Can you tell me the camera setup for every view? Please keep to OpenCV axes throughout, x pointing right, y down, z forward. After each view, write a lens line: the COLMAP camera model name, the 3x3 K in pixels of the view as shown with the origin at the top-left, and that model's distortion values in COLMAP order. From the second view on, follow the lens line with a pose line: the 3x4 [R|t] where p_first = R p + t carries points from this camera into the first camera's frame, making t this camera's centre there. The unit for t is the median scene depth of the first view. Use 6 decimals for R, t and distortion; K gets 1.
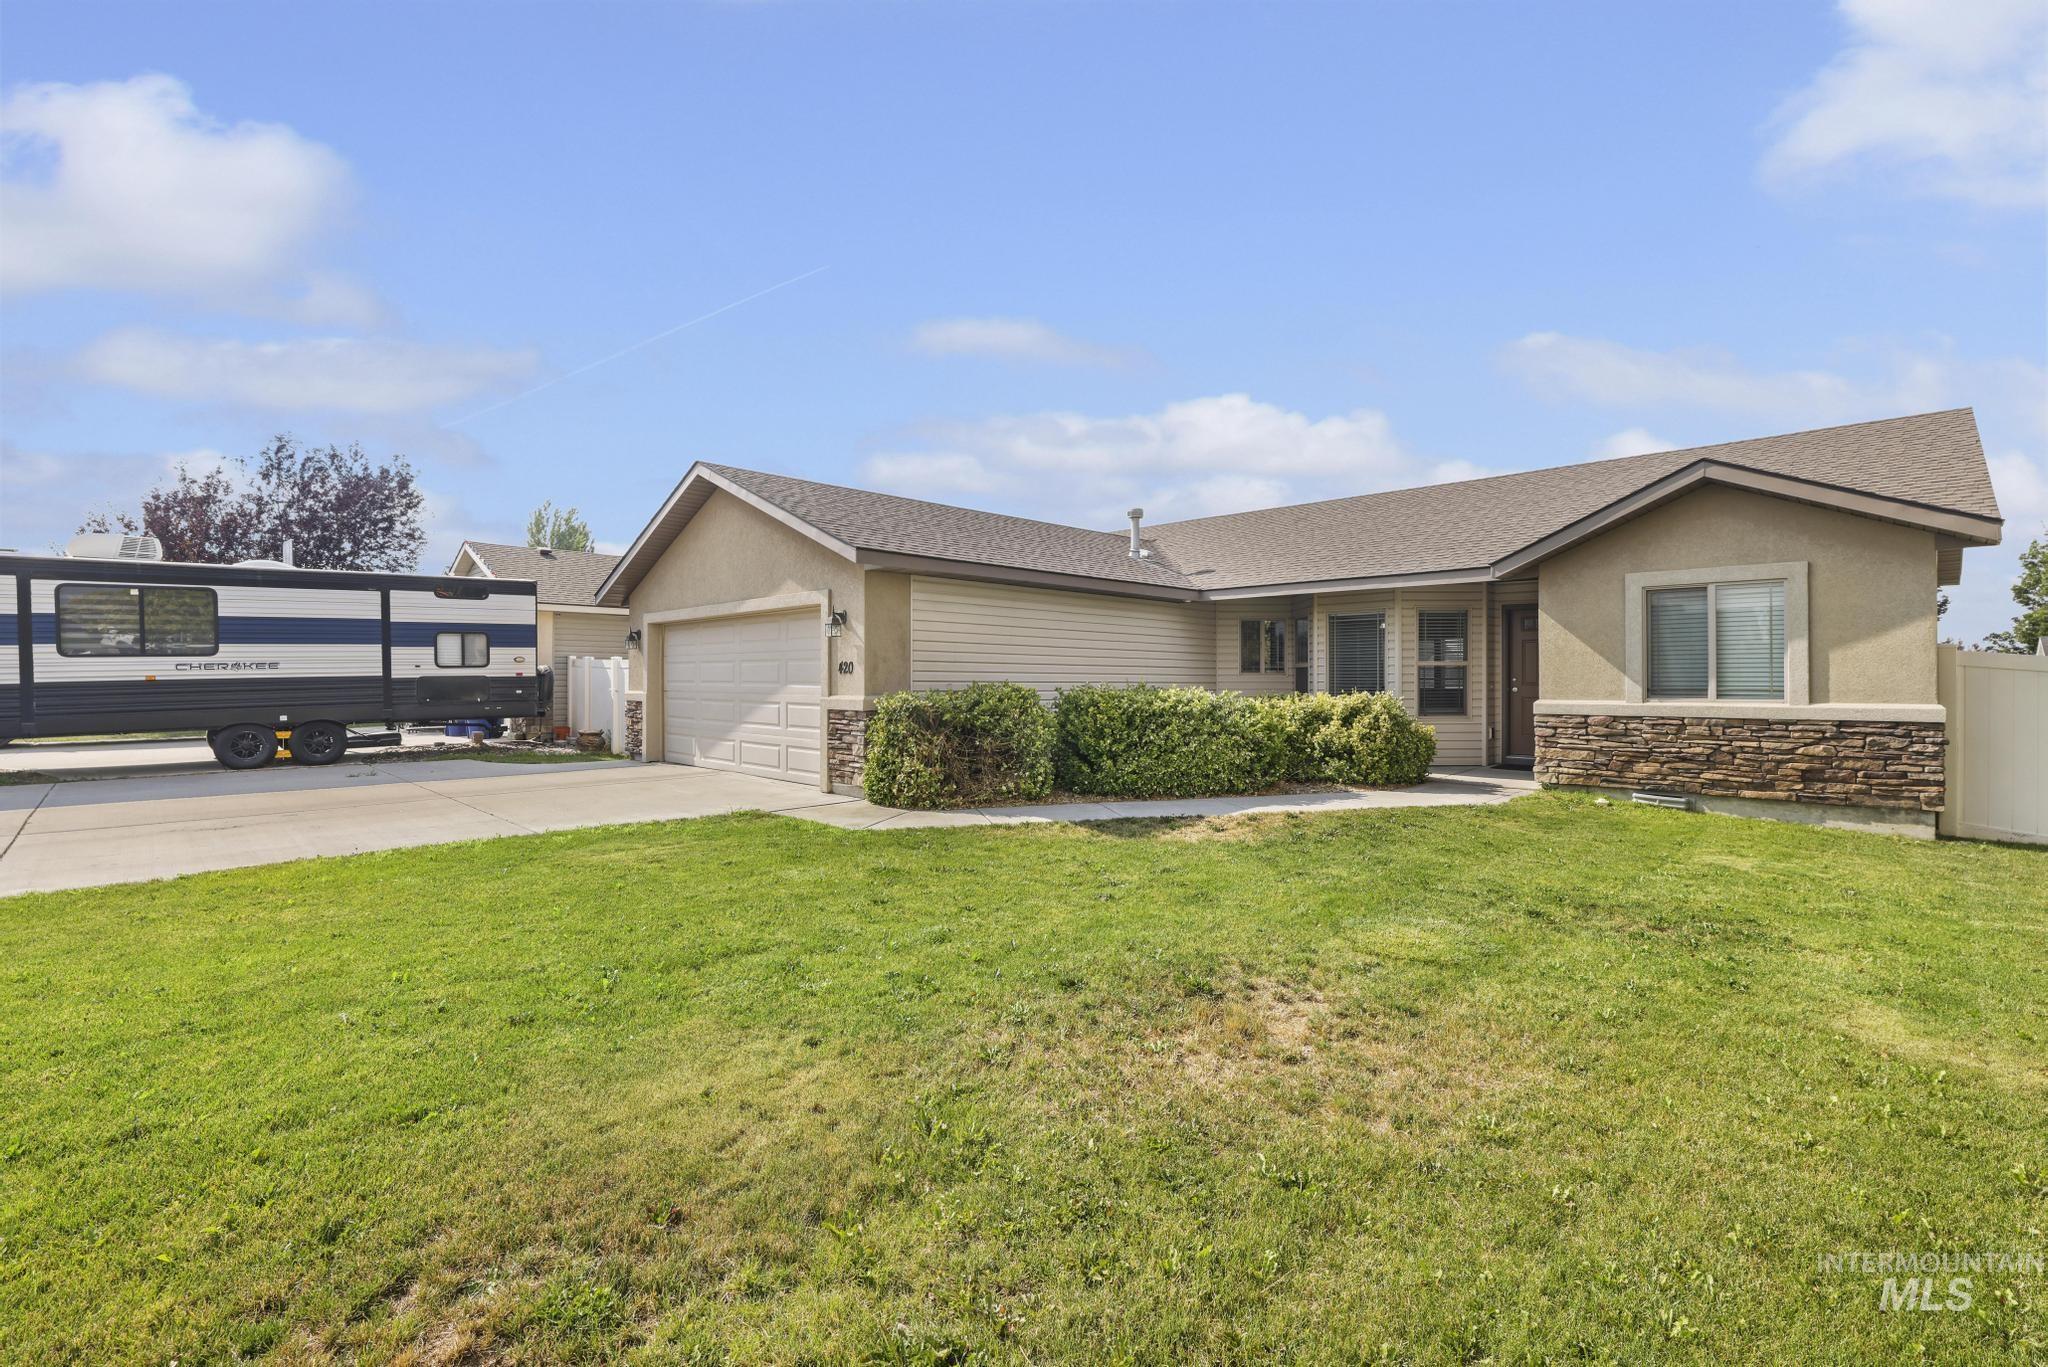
lens RADIAL K [[877.1, 0, 1016.6], [0, 877.1, 659.7], [0, 0, 1]] dist [-0.056116, 0.020557]
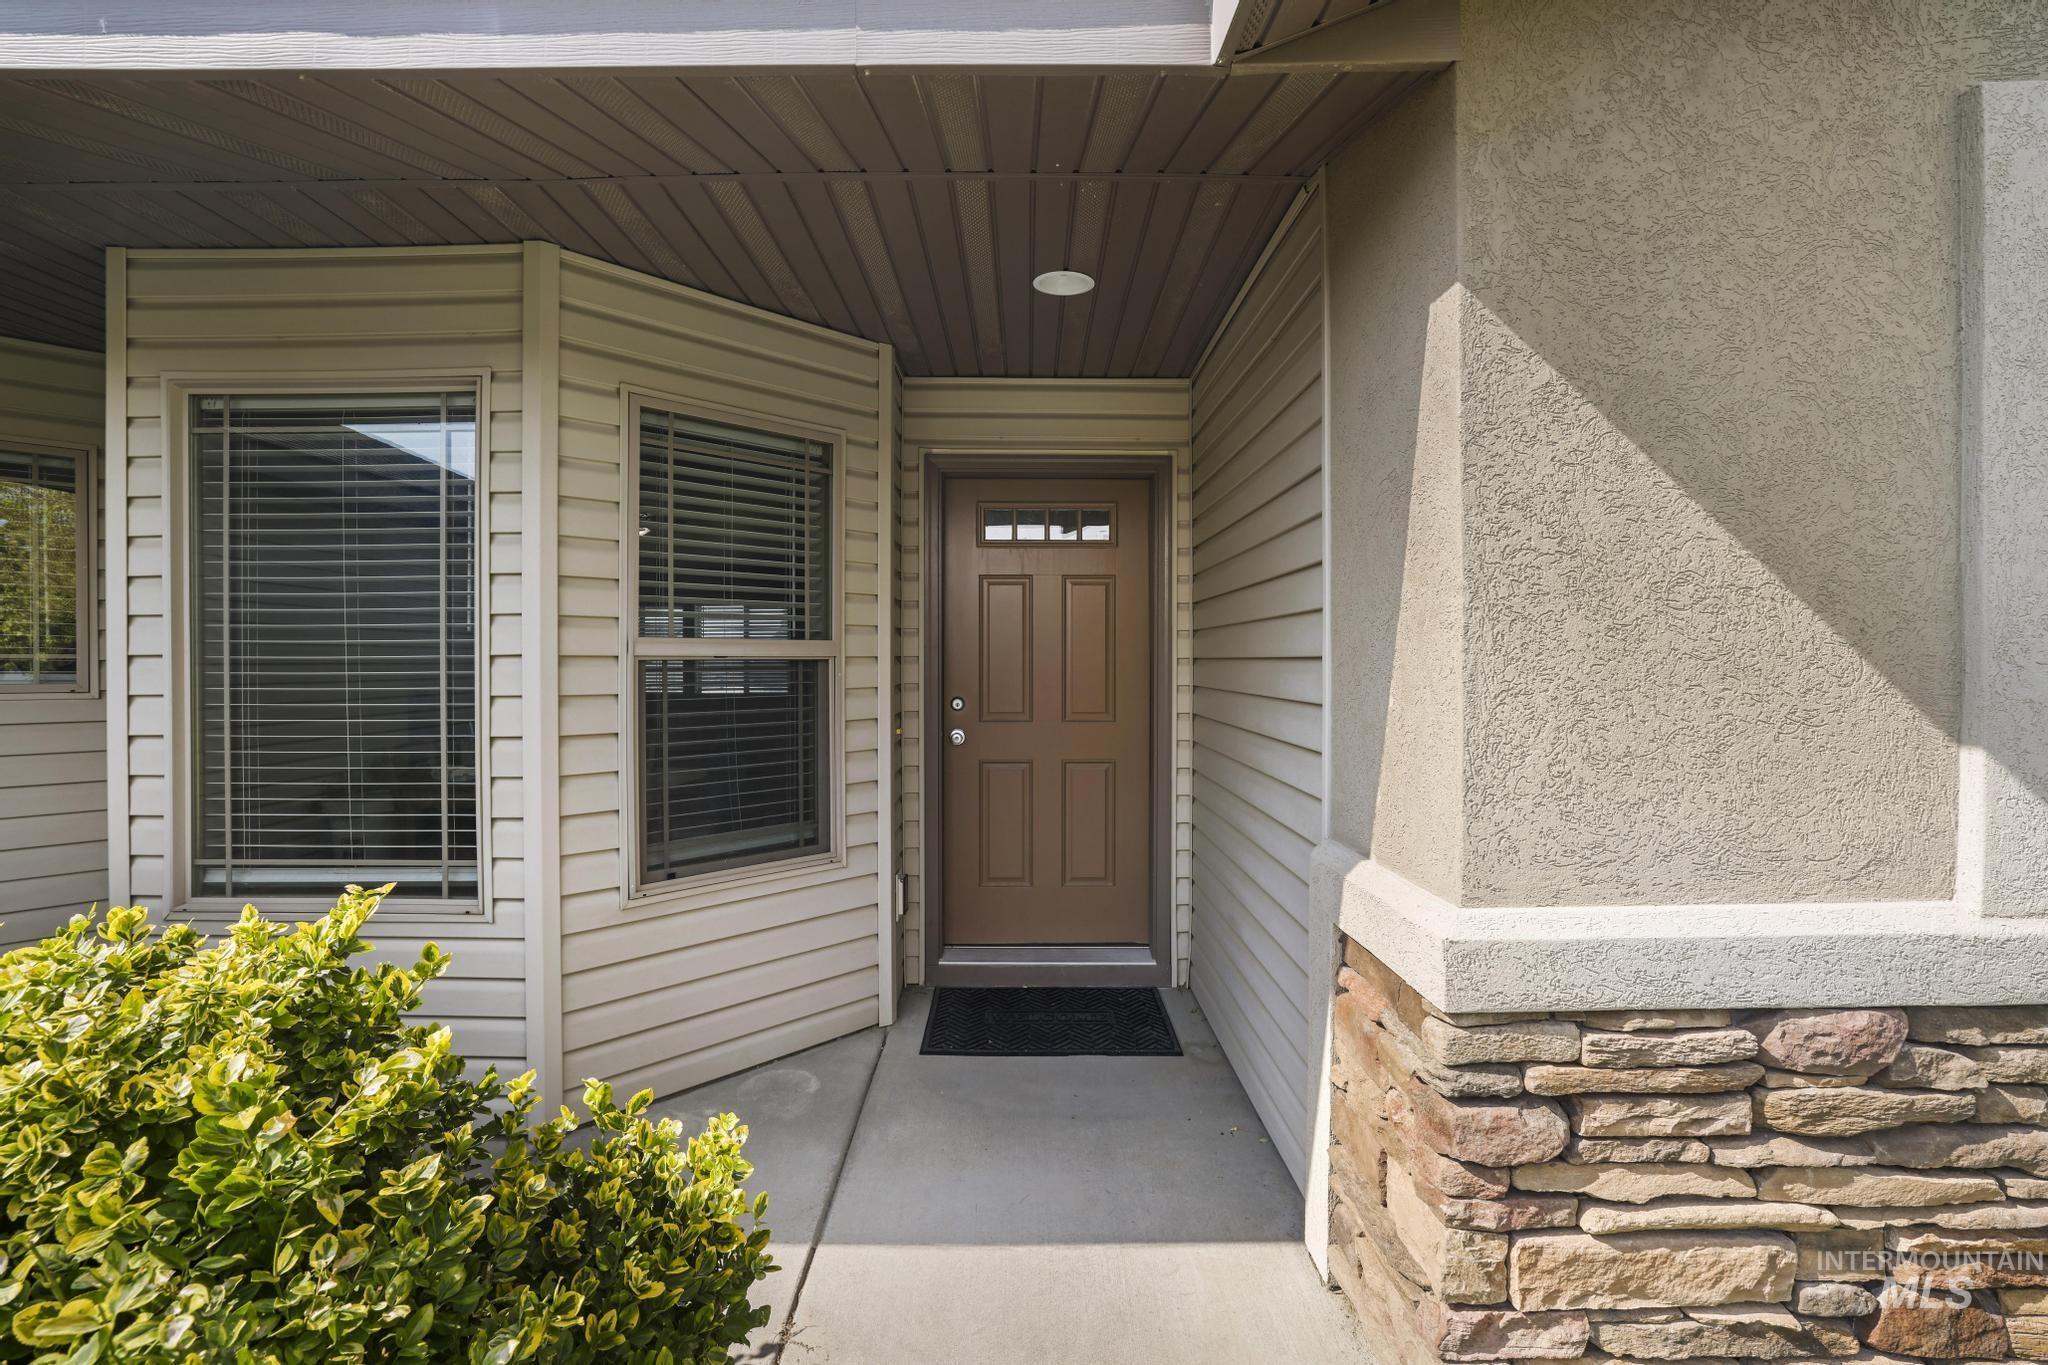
lens RADIAL K [[877.1, 0, 1016.6], [0, 877.1, 658.7], [0, 0, 1]] dist [-0.056116, 0.020557]
pose [[0.672712, -0.008422, 0.739856, 0.368304], [-0.010923, 0.999713, 0.021312, 0.001496], [-0.739824, -0.022418, 0.672427, 0.786938]]
